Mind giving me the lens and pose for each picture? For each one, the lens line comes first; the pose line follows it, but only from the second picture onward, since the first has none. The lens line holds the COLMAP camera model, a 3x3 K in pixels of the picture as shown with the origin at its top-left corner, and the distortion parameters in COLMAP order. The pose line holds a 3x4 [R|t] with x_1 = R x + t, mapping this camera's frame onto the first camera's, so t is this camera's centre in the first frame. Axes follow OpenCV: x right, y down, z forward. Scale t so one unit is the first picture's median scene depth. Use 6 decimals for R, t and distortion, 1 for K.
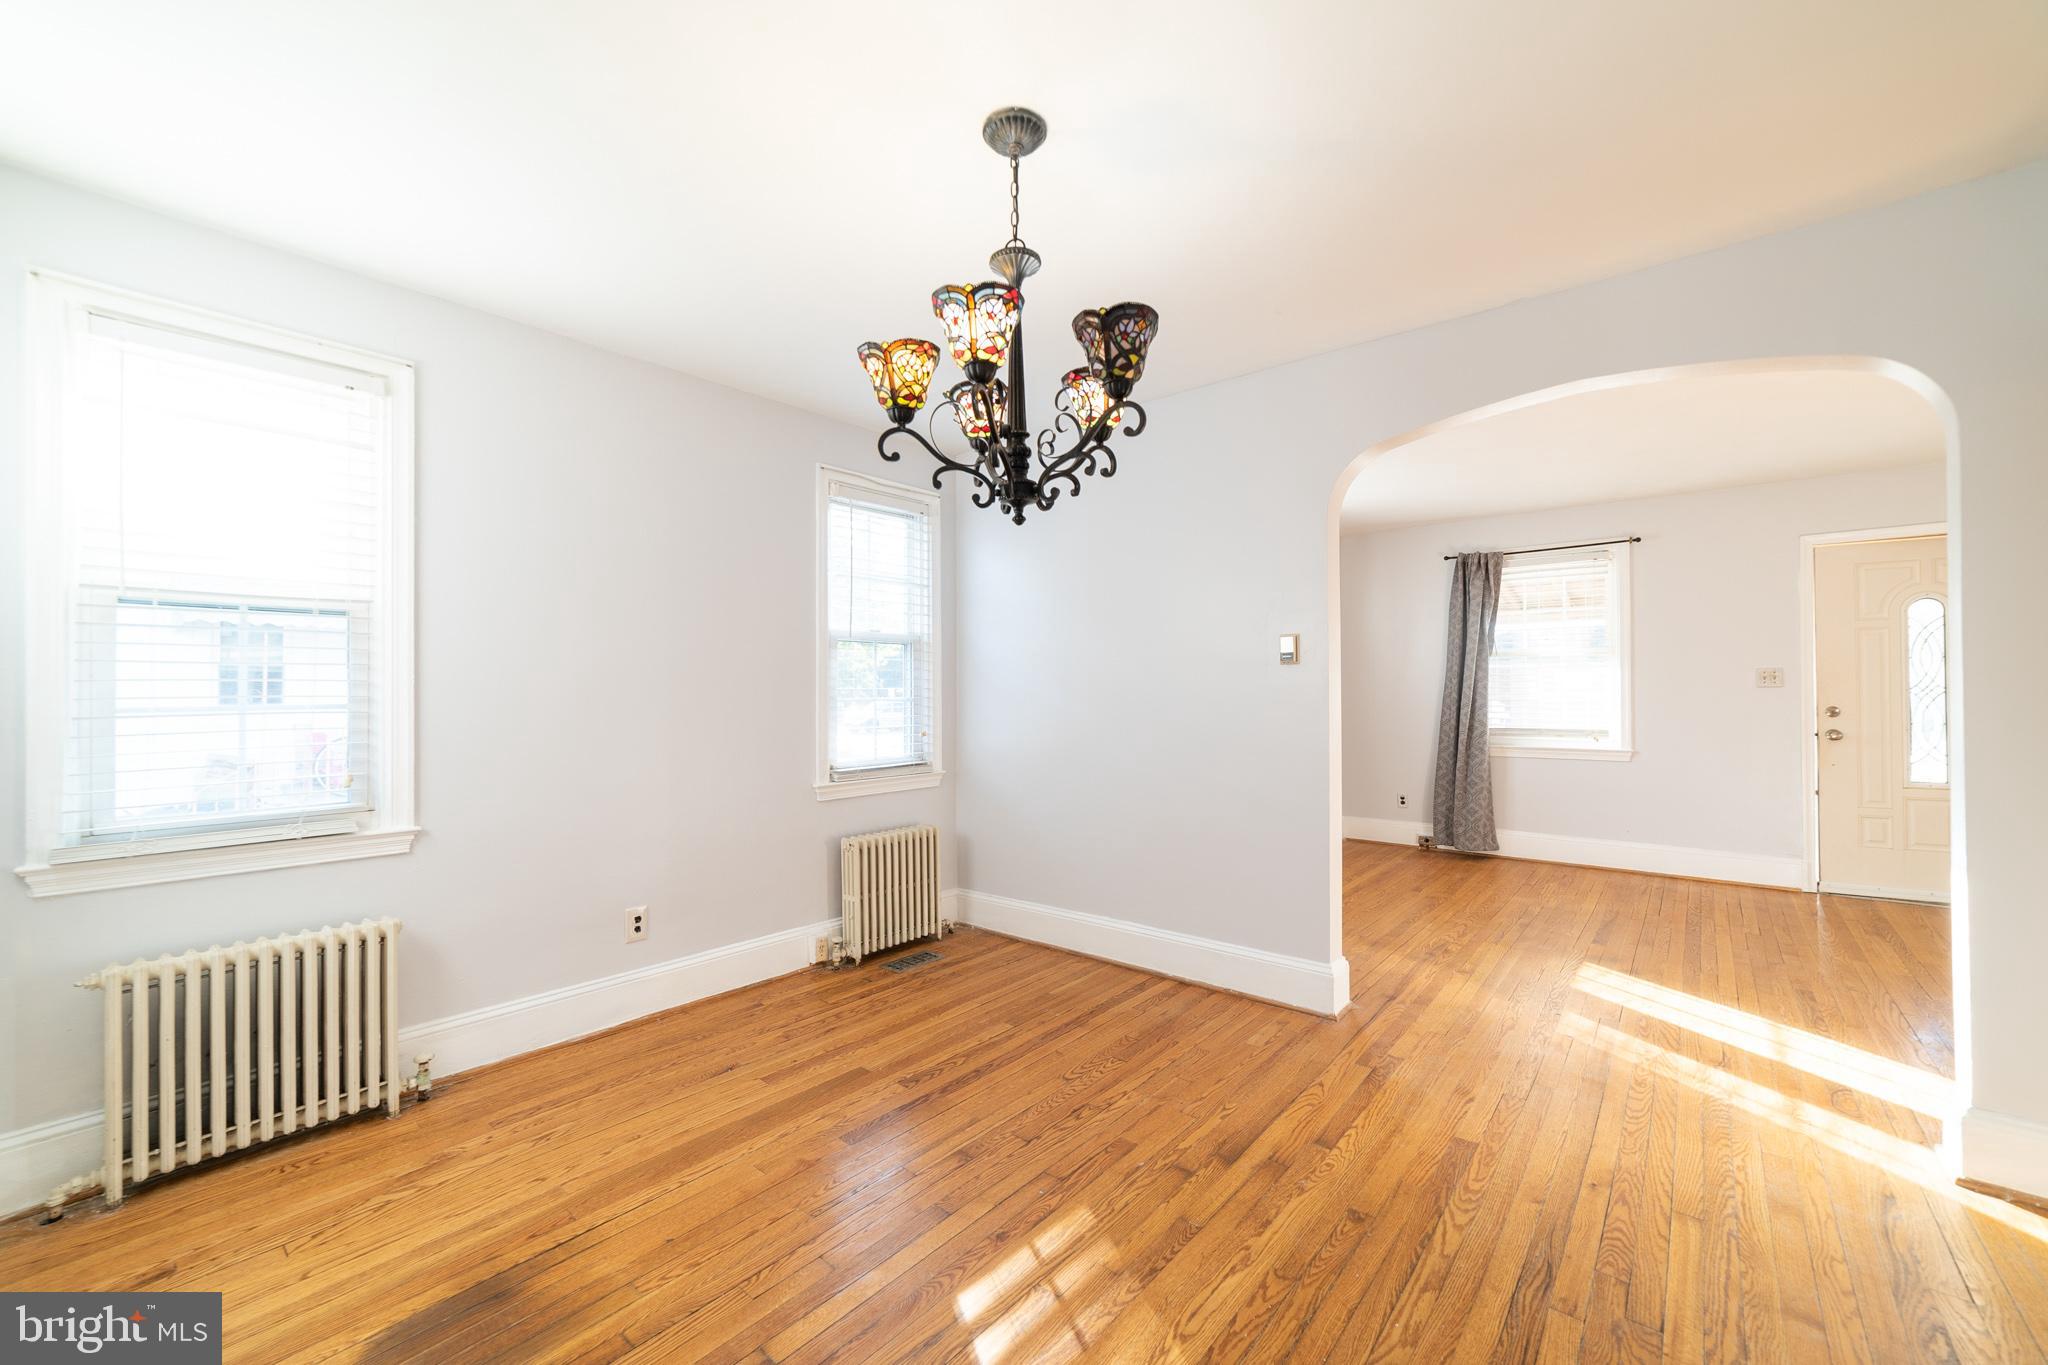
lens RADIAL K [[814.0, 0, 1017.5], [0, 814.0, 688.5], [0, 0, 1]] dist [-0.003771, 0.000465]
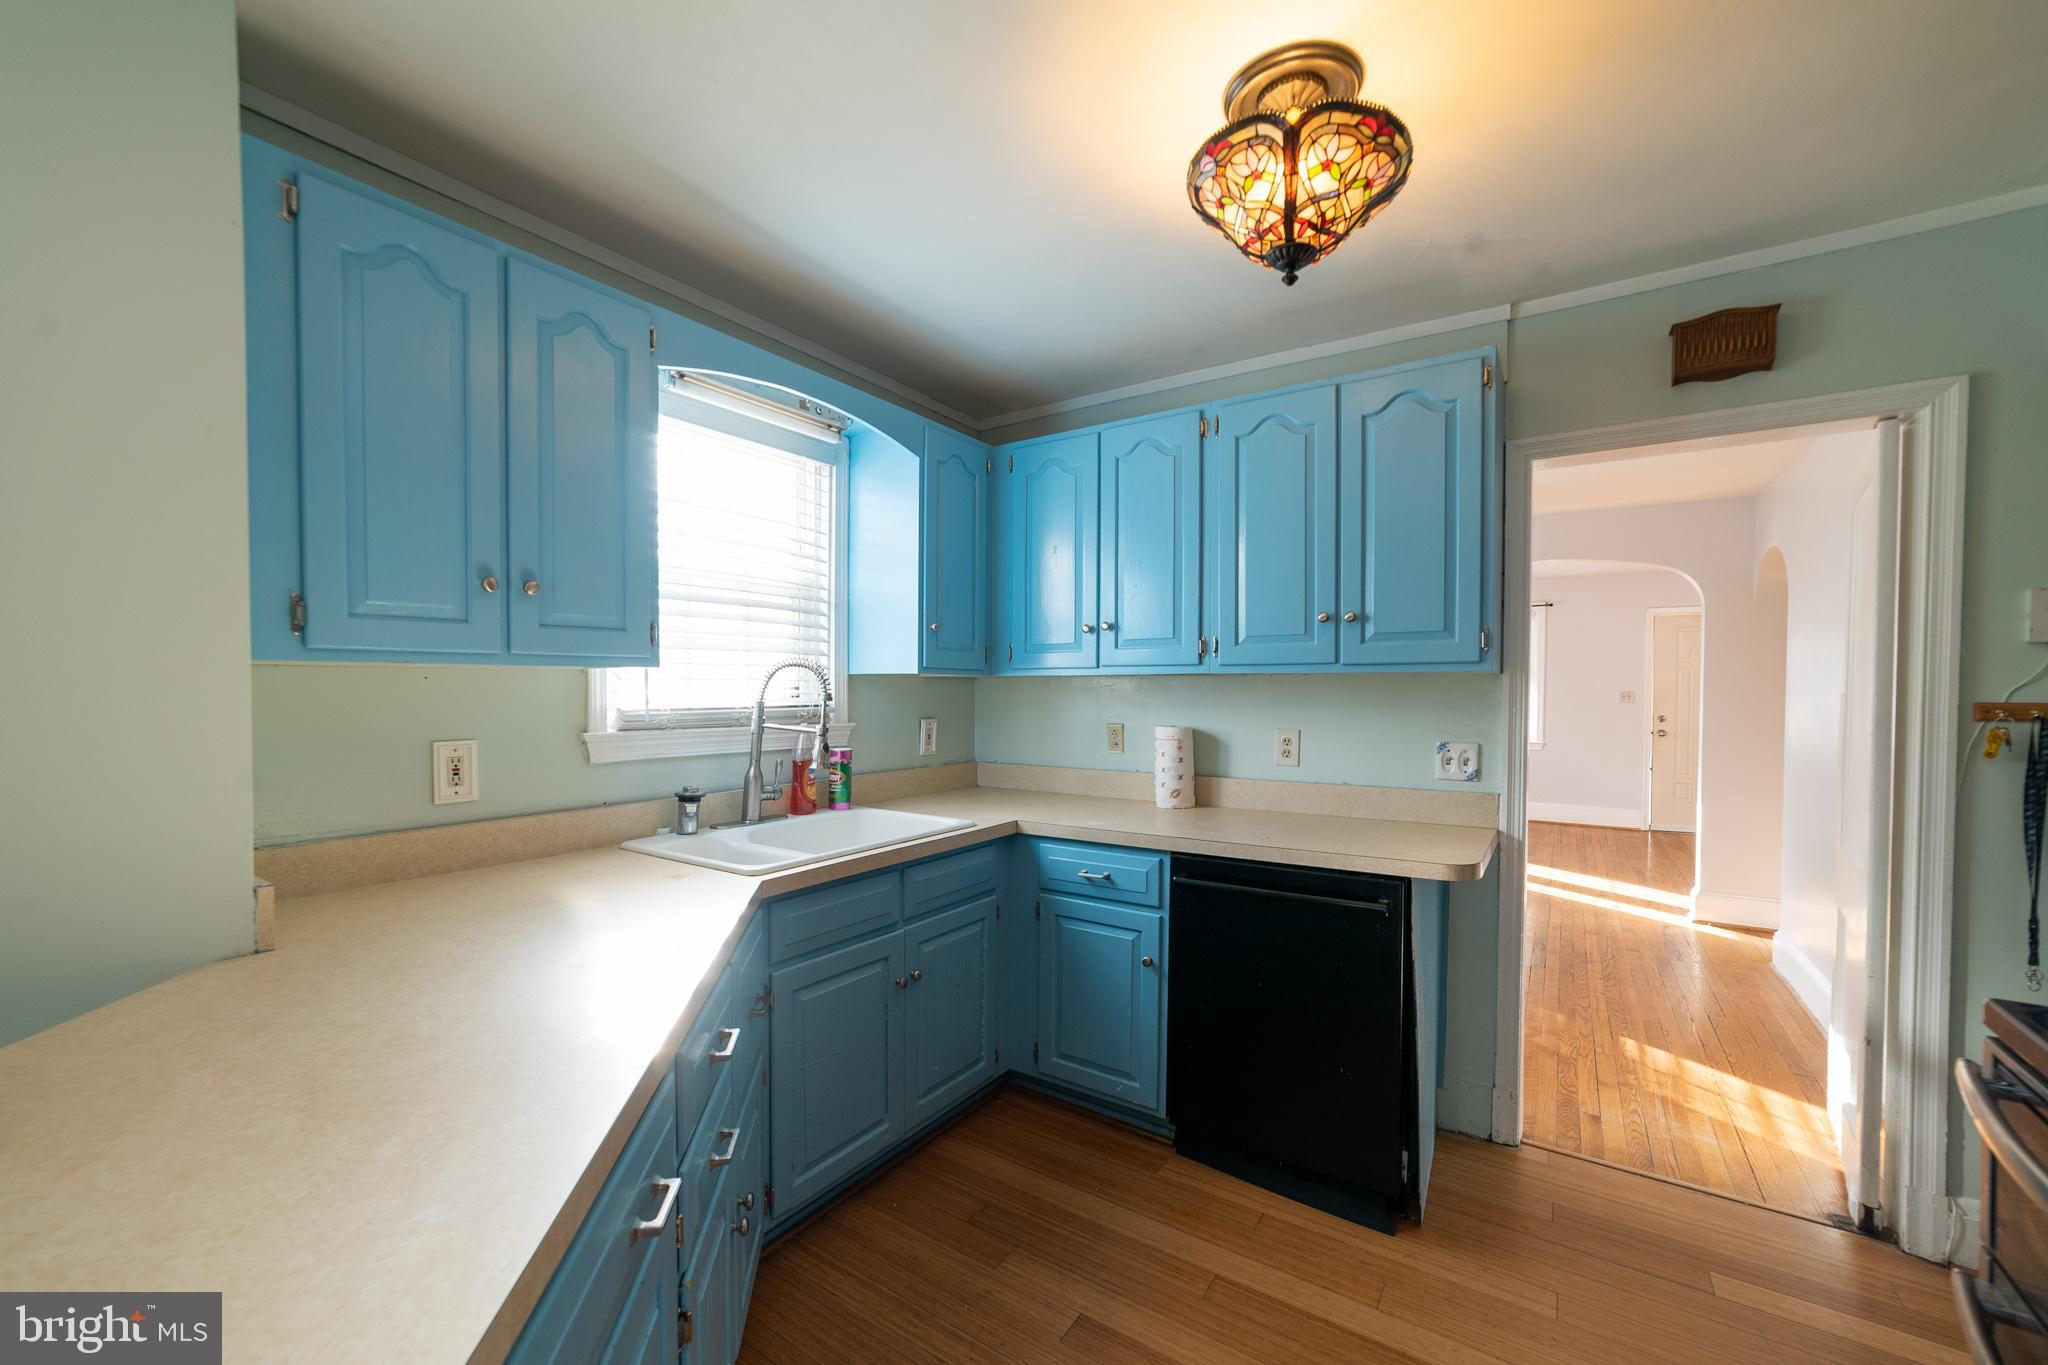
lens RADIAL K [[814.0, 0, 1035.0], [0, 814.0, 702.8], [0, 0, 1]] dist [-0.003771, 0.000465]
pose [[0.992766, 0.005413, 0.119941, -0.407390], [-0.008866, 0.999561, 0.028274, -0.036055], [-0.119736, -0.029133, 0.992378, -0.433616]]
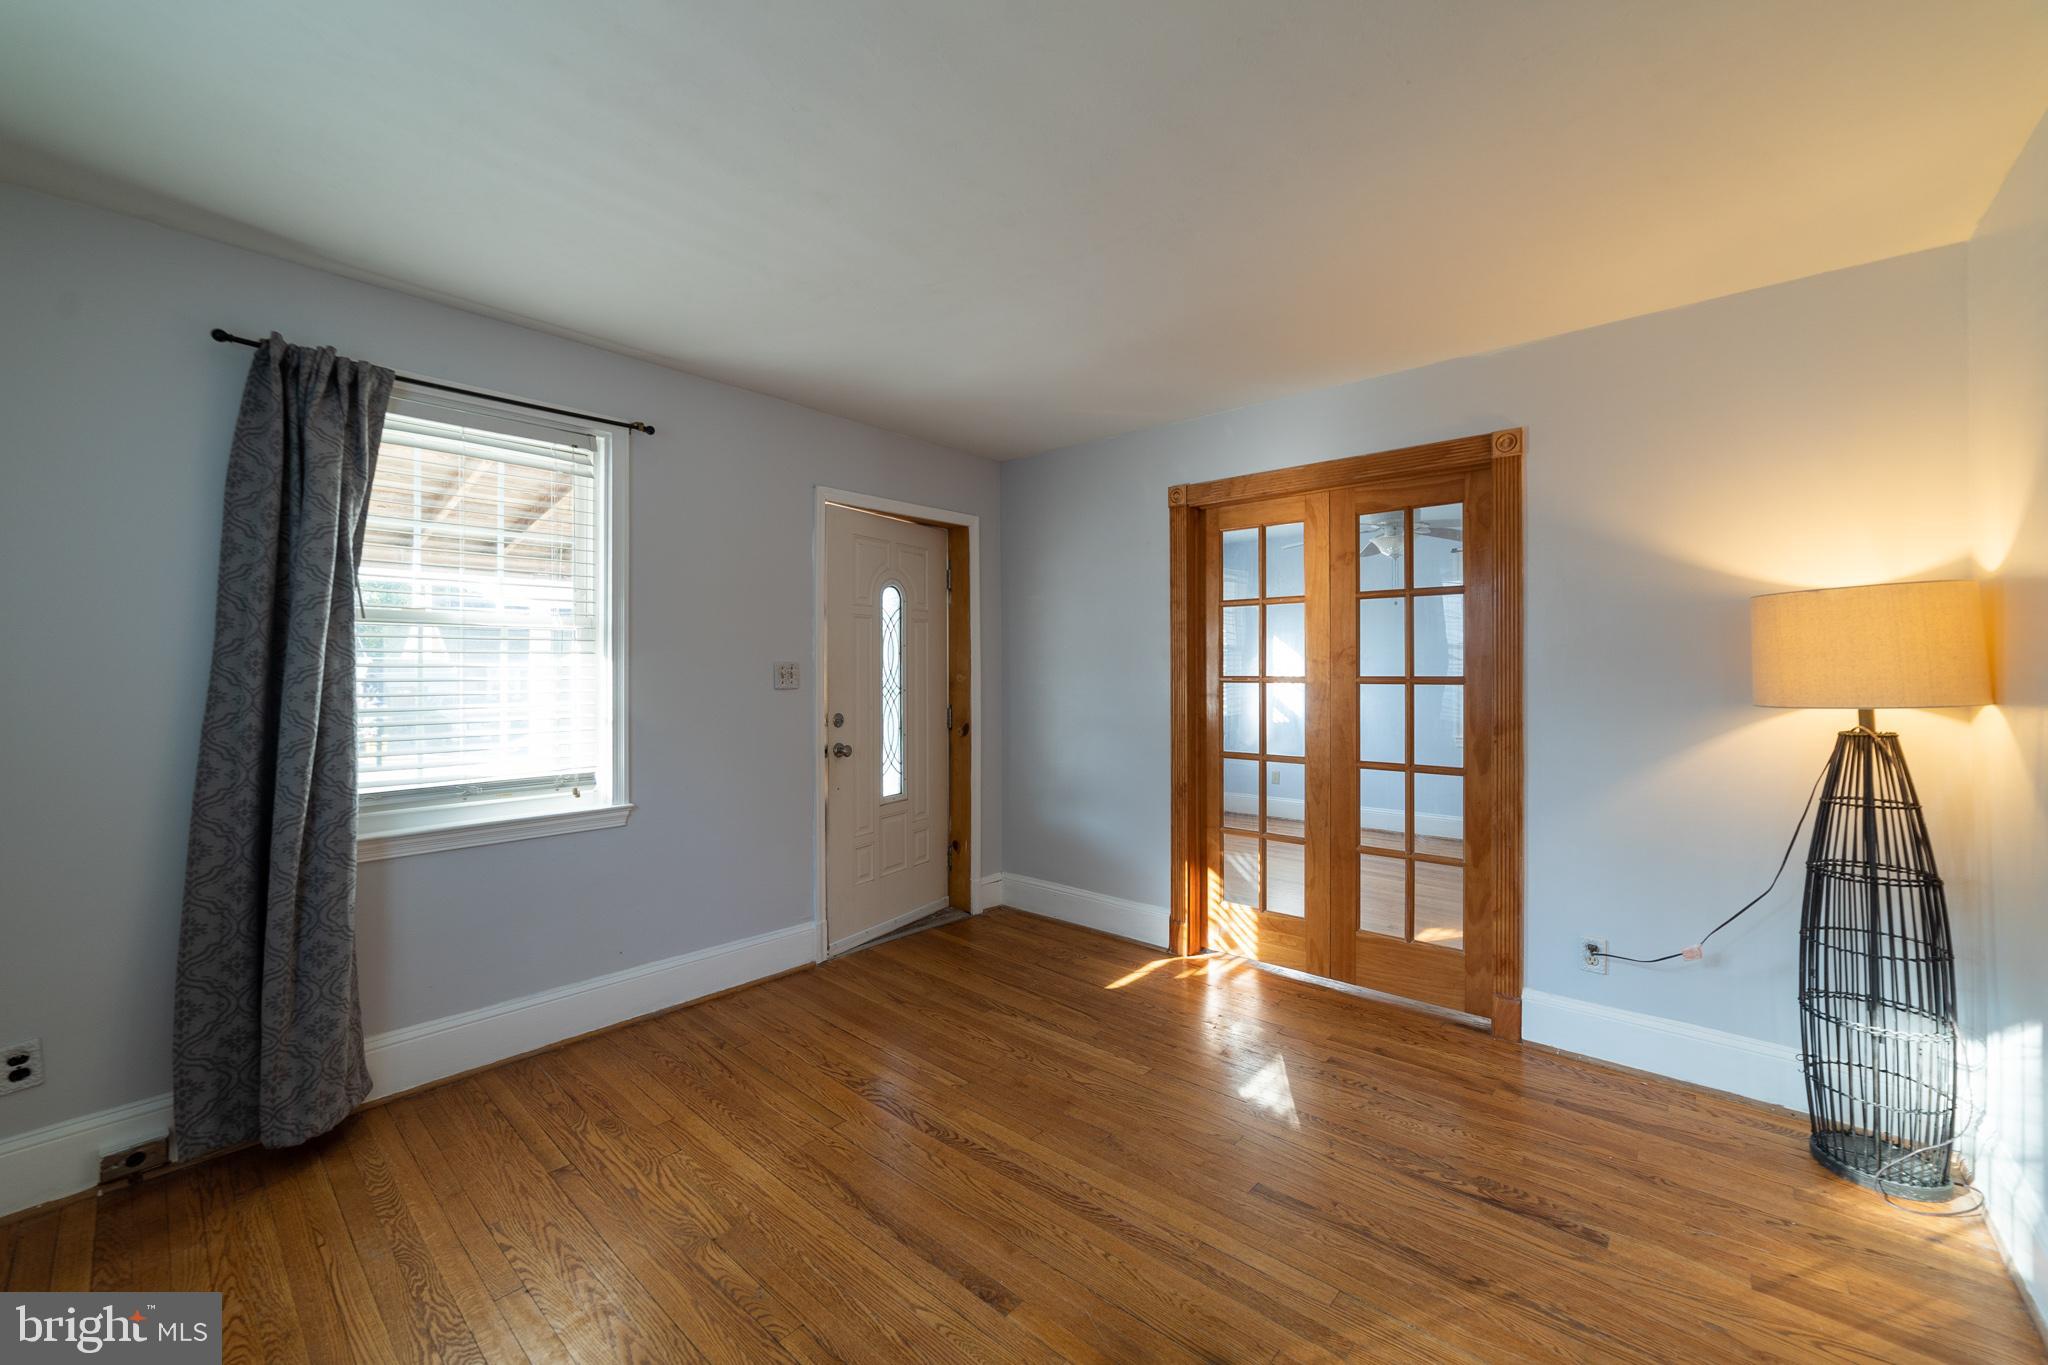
lens RADIAL K [[814.0, 0, 1018.3], [0, 814.0, 666.6], [0, 0, 1]] dist [-0.003771, 0.000465]
pose [[0.022956, 0.004375, 0.999727, 0.226250], [-0.006239, 0.999972, -0.004232, -0.020353], [-0.999717, -0.006140, 0.022982, 0.801479]]
